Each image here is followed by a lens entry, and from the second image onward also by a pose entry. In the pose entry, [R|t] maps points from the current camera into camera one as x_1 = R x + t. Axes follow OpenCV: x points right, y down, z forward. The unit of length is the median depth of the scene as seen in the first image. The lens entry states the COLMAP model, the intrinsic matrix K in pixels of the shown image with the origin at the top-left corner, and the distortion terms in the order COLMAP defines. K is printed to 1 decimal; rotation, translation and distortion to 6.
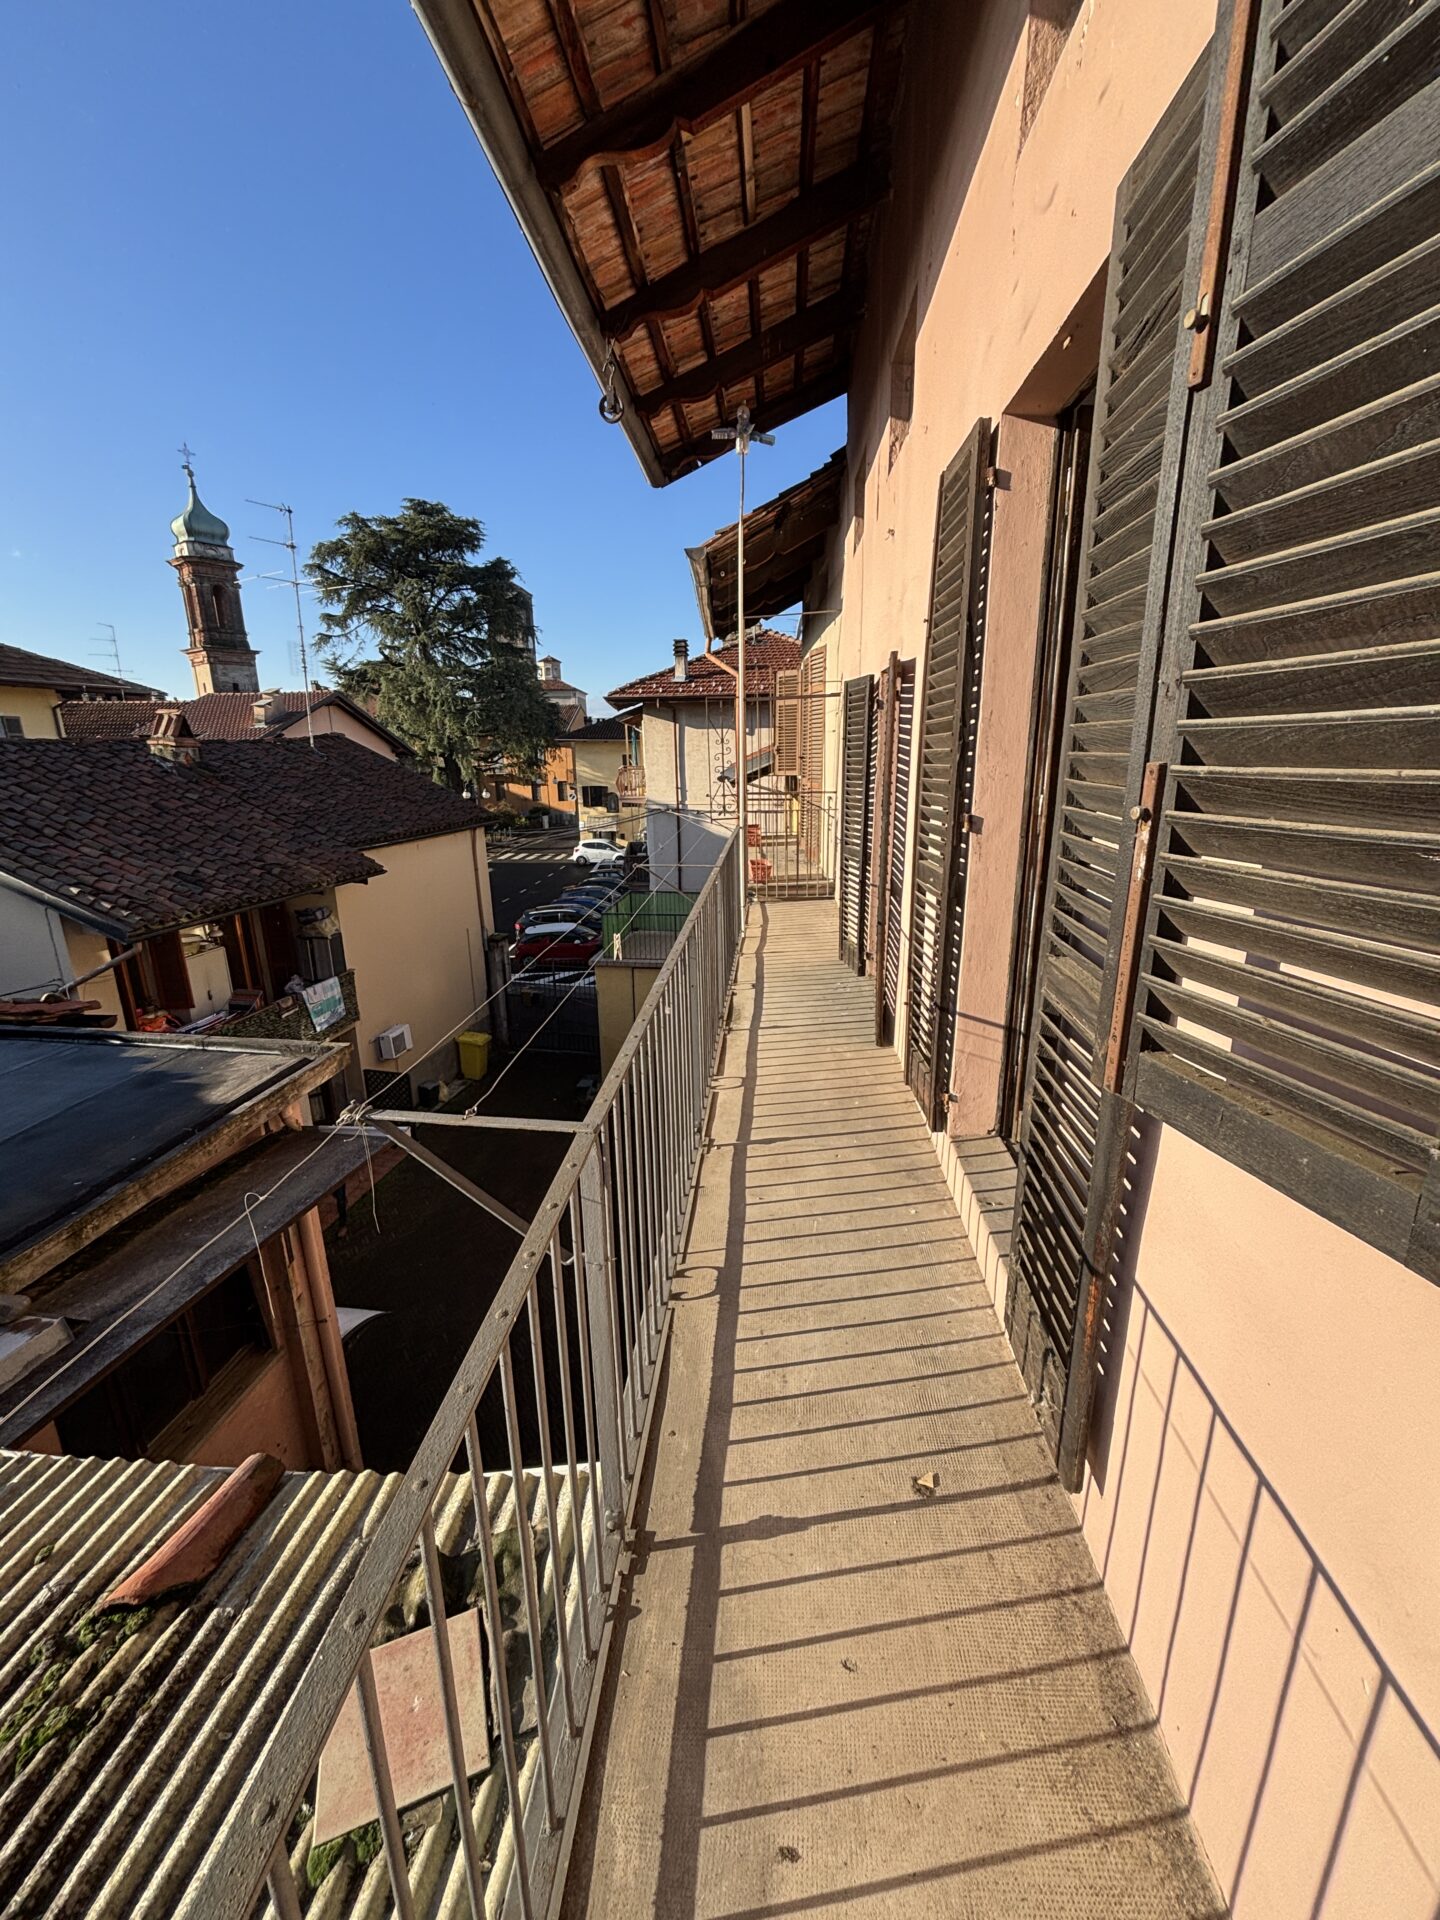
lens RADIAL K [[768.7, 0, 730.9], [0, 768.7, 955.2], [0, 0, 1]] dist [0.005227, -0.001659]
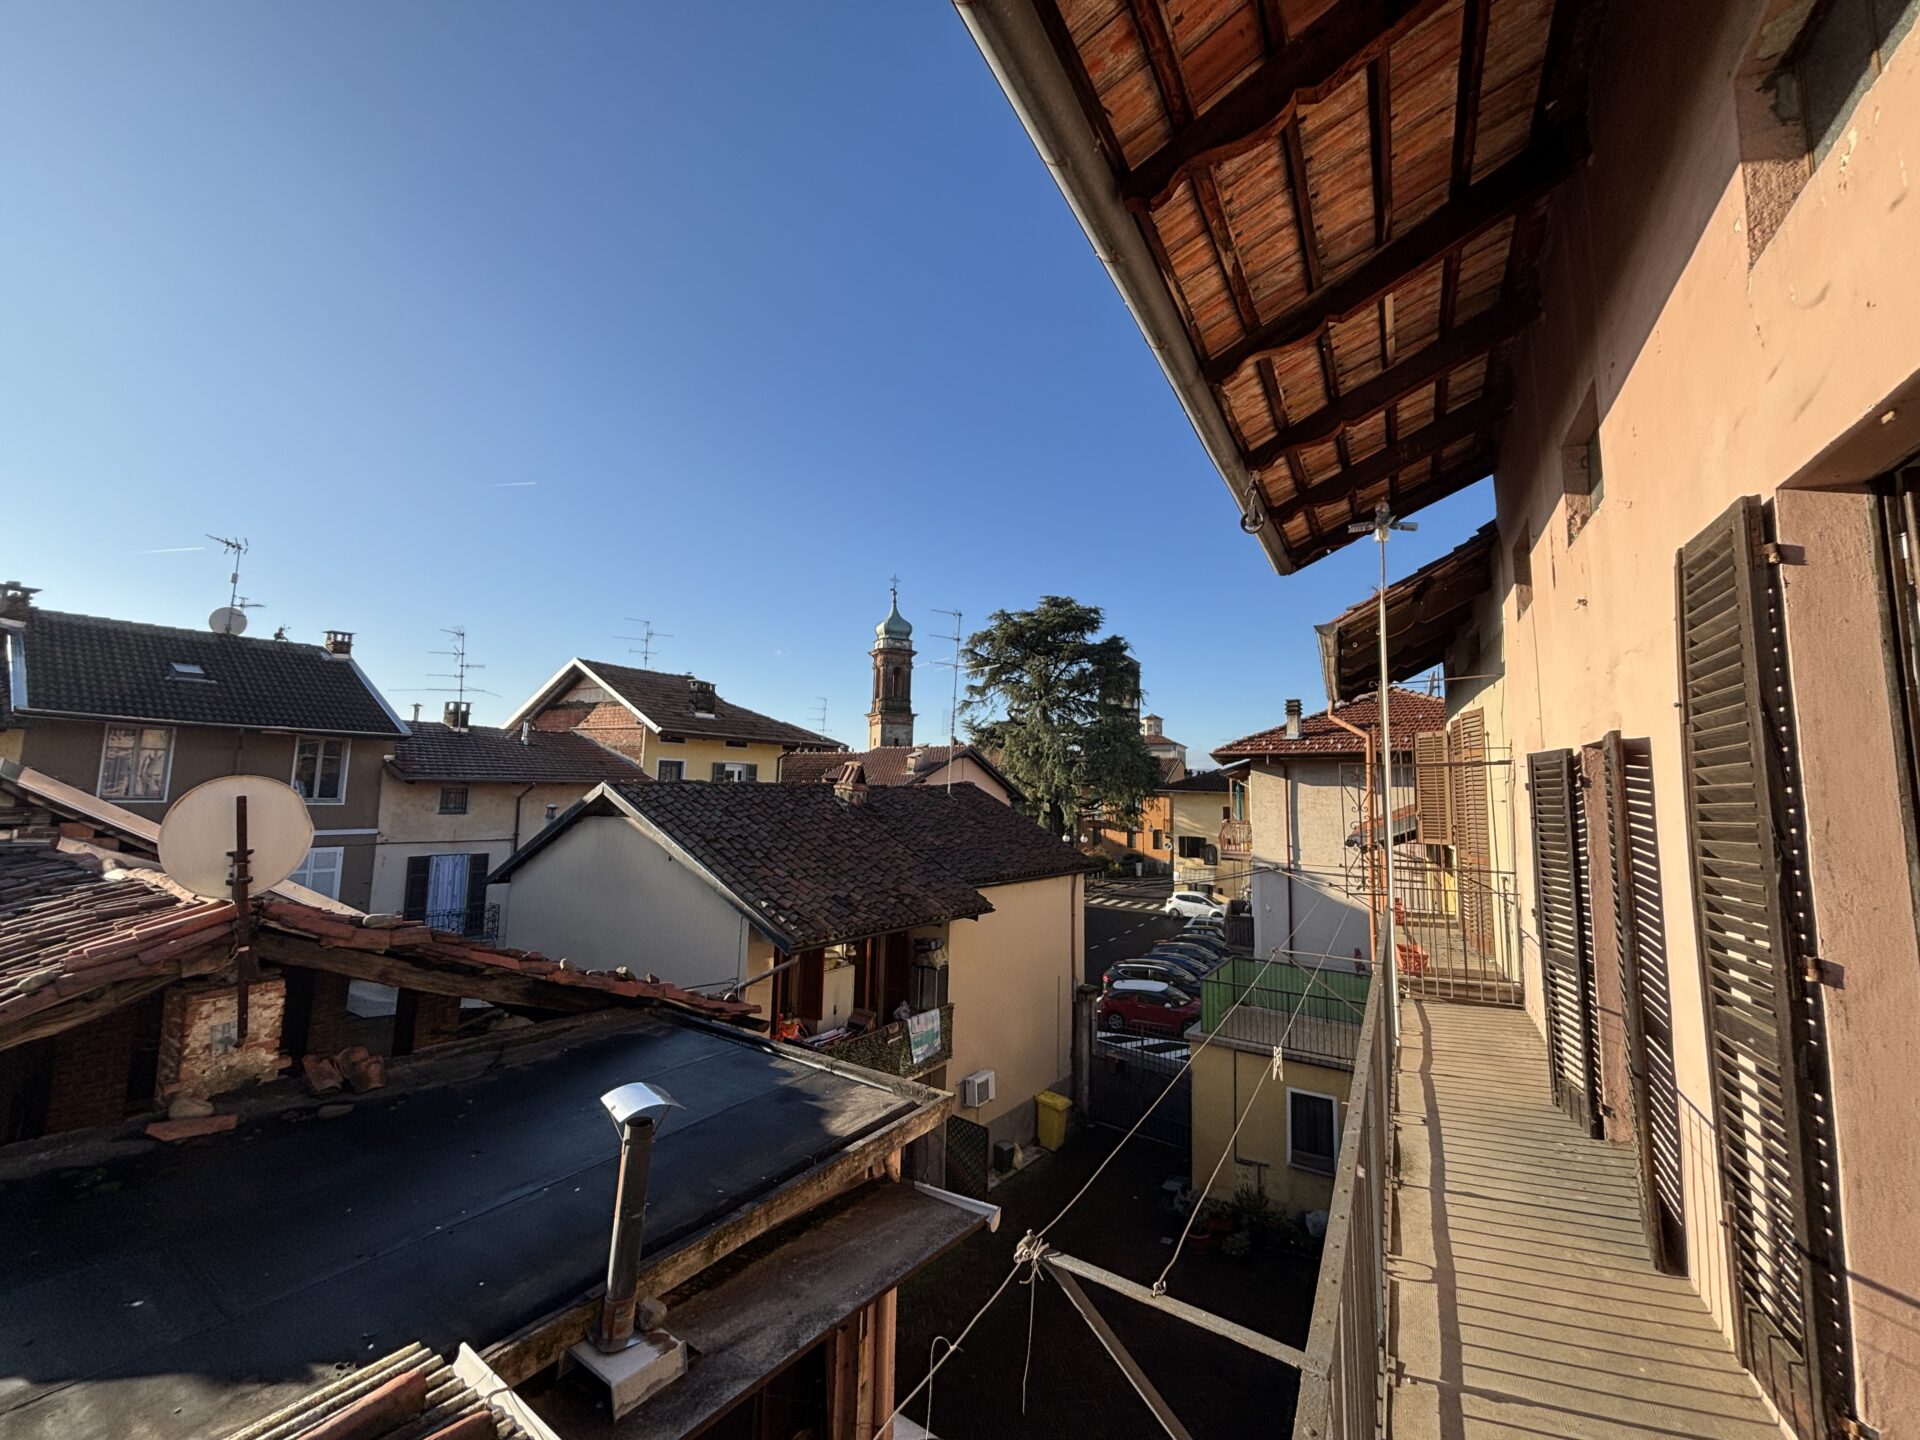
lens RADIAL K [[768.7, 0, 958.7], [0, 768.7, 709.6], [0, 0, 1]] dist [0.005227, -0.001659]
pose [[0.895025, -0.018859, -0.445618, -0.018000], [-0.145839, 0.931811, -0.332354, -0.009765], [0.421499, 0.362453, 0.831243, -0.004215]]
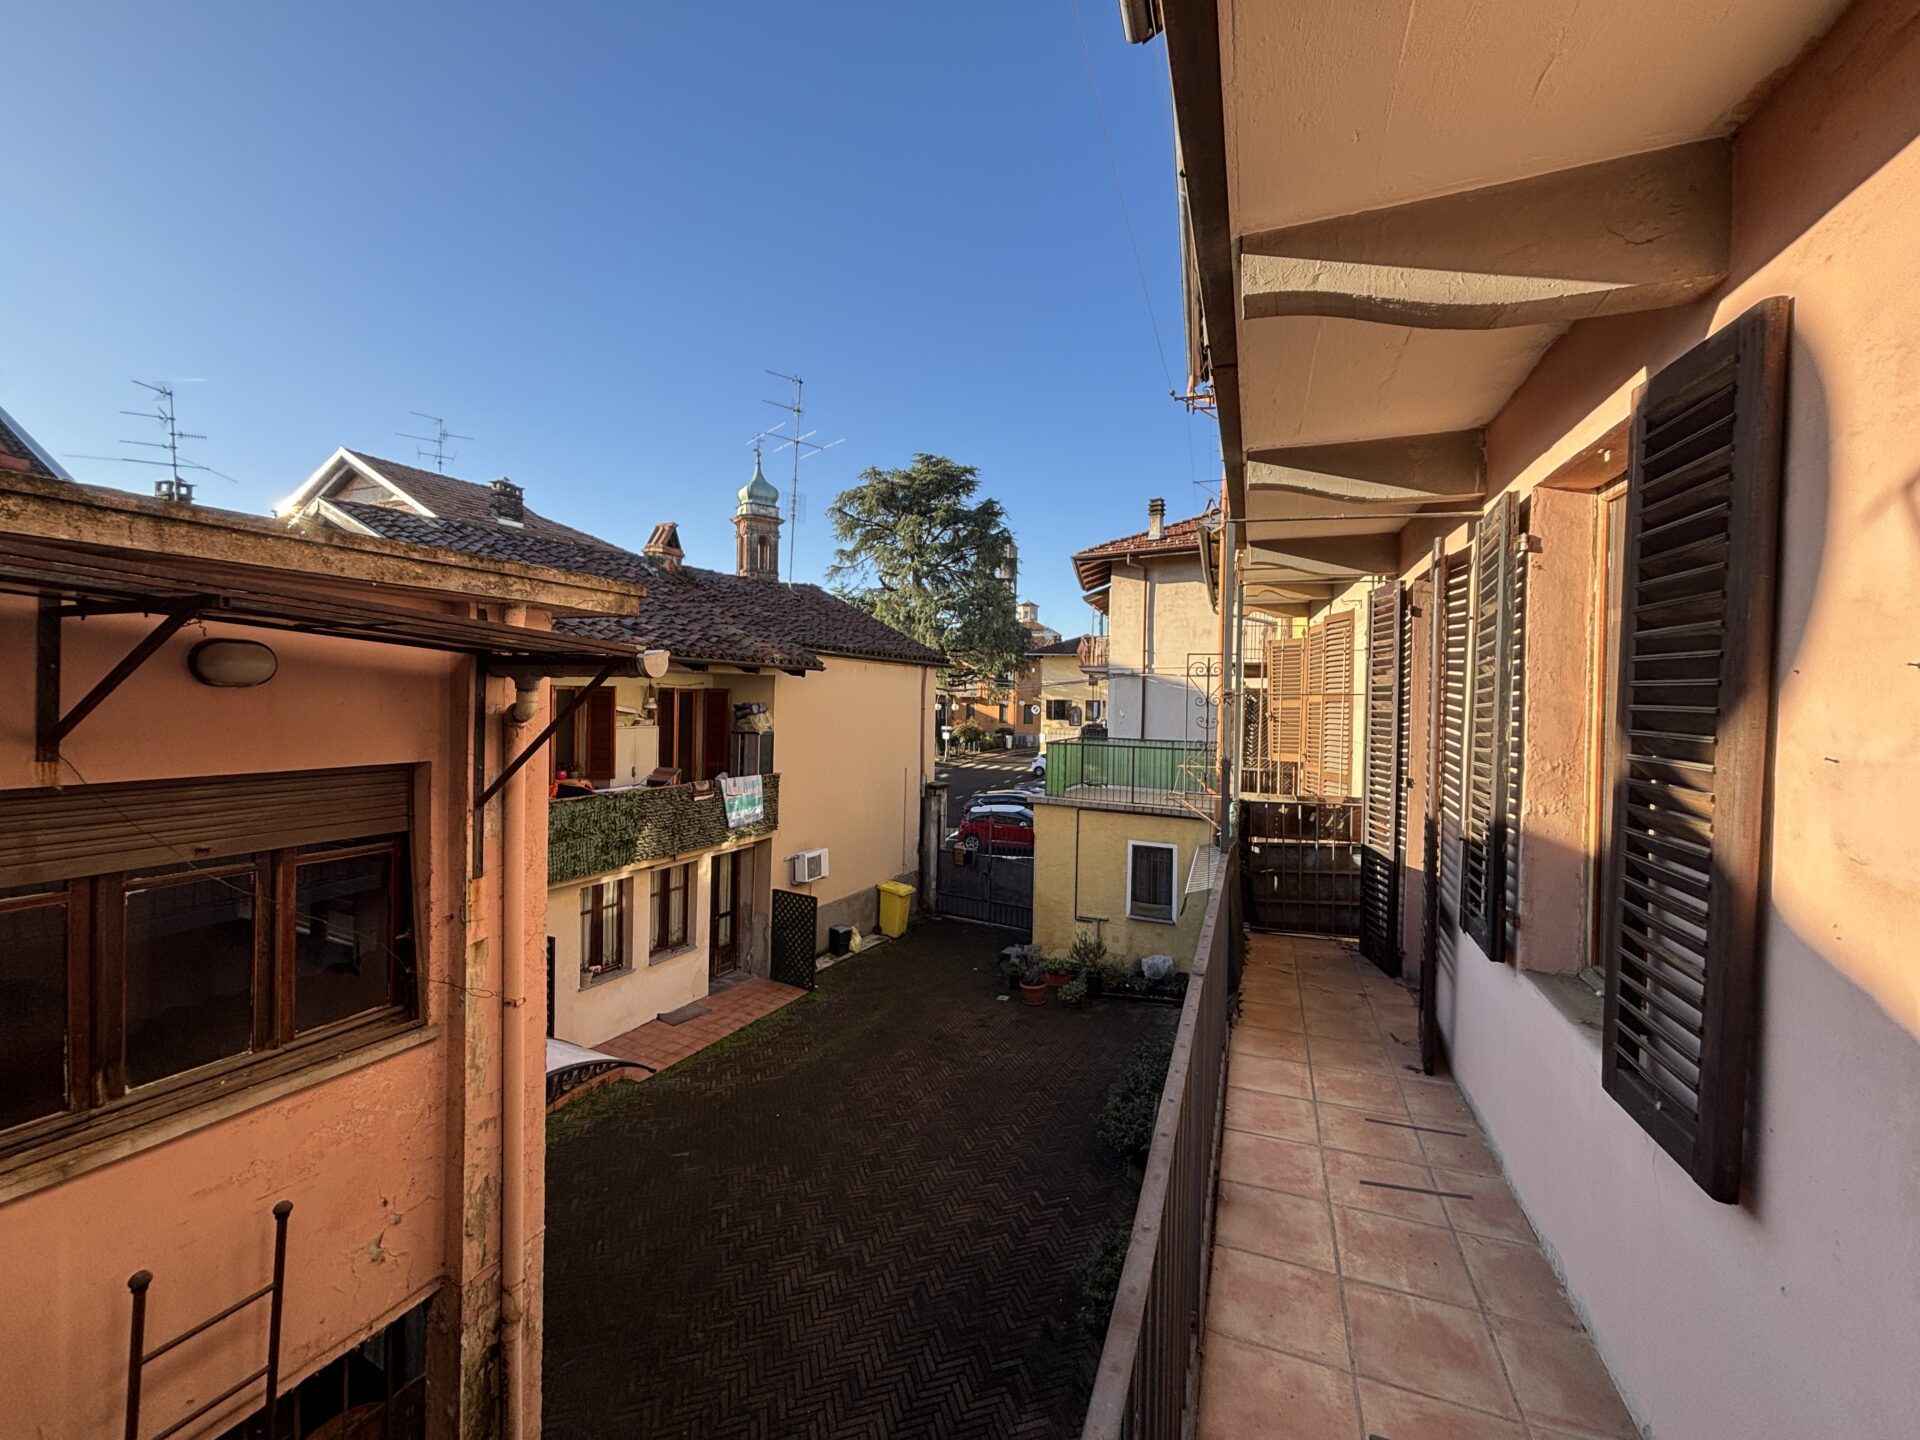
lens RADIAL K [[768.7, 0, 956.5], [0, 768.7, 704.1], [0, 0, 1]] dist [0.005227, -0.001659]
pose [[0.951985, 0.030735, -0.304598, -0.007281], [-0.106892, 0.965701, -0.236635, 0.169644], [0.286878, 0.257833, 0.922618, 0.229098]]
